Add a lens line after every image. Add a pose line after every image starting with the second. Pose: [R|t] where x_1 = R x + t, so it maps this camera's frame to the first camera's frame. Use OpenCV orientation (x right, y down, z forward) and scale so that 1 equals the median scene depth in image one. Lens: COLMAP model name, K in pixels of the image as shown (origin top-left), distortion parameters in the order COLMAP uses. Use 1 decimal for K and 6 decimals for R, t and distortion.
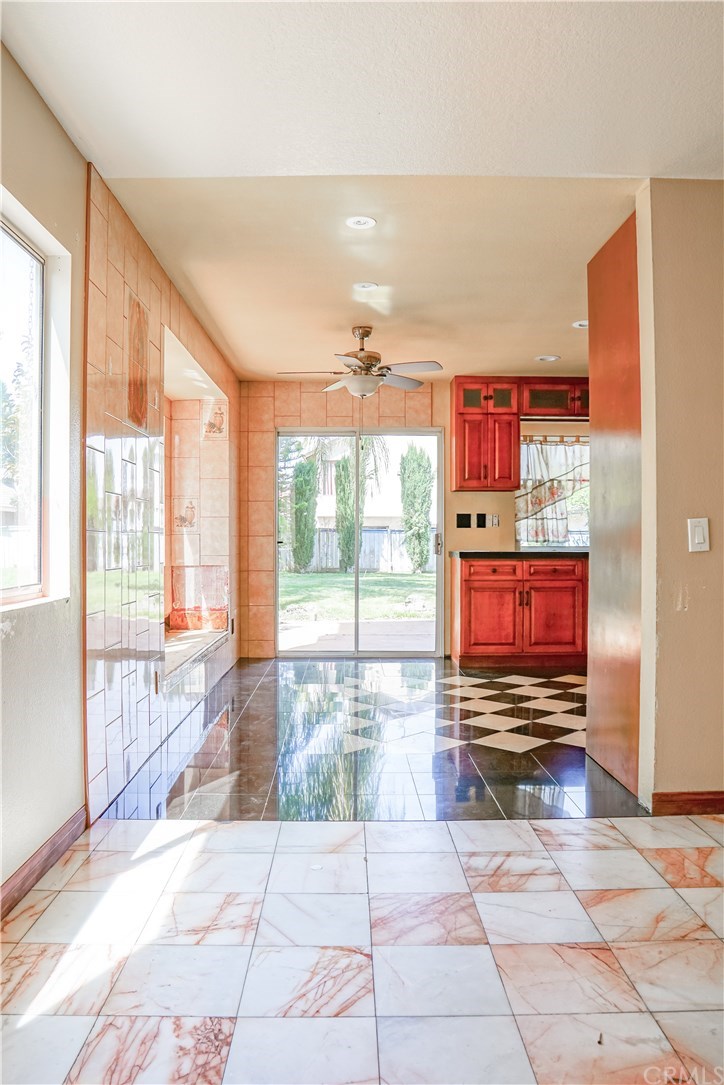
lens RADIAL K [[769.4, 0, 355.5], [0, 769.4, 544.3], [0, 0, 1]] dist [-0.063968, 0.006420]
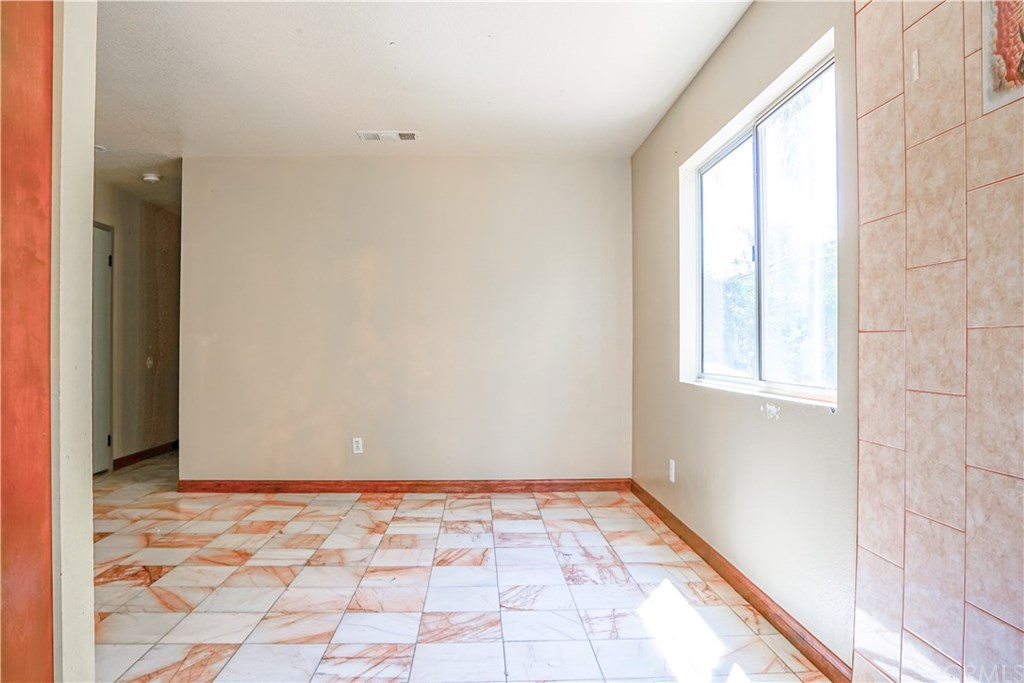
lens RADIAL K [[726.1, 0, 511.4], [0, 726.1, 343.6], [0, 0, 1]] dist [-0.063968, 0.006420]
pose [[-0.999341, -0.000284, -0.036308, 0.042894], [-0.000321, 0.999999, 0.000996, -0.009503], [0.036307, 0.001007, -0.999340, 2.038968]]
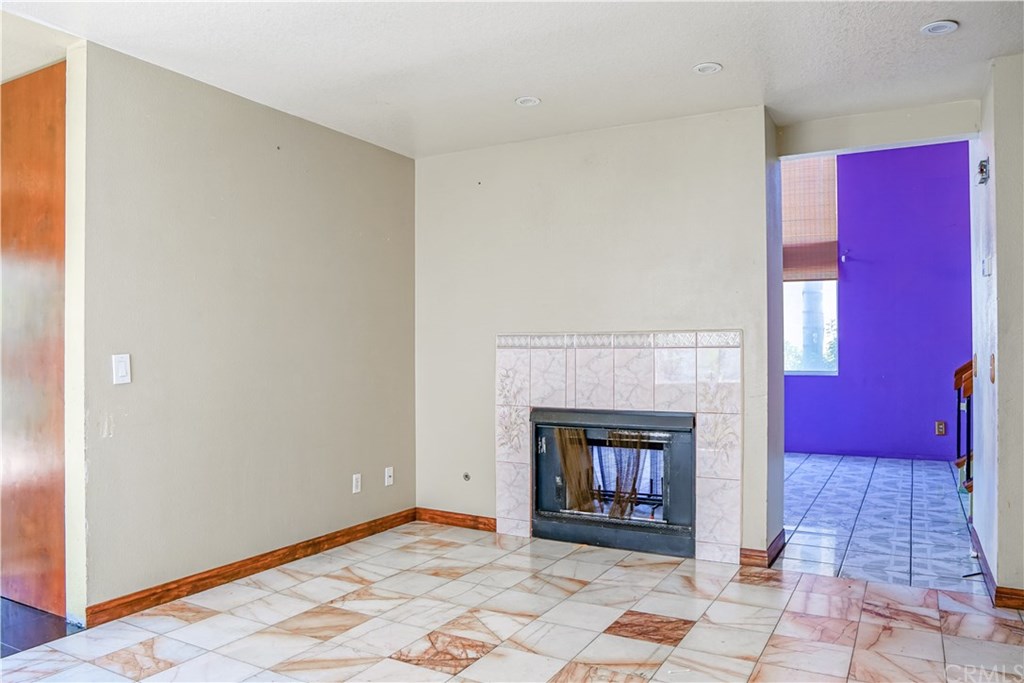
lens RADIAL K [[726.1, 0, 510.7], [0, 726.1, 342.0], [0, 0, 1]] dist [-0.063968, 0.006420]
pose [[0.485672, 0.005083, 0.874126, -0.237400], [0.003807, 0.999961, -0.007929, -0.050725], [-0.874133, 0.007179, 0.485634, -0.028095]]
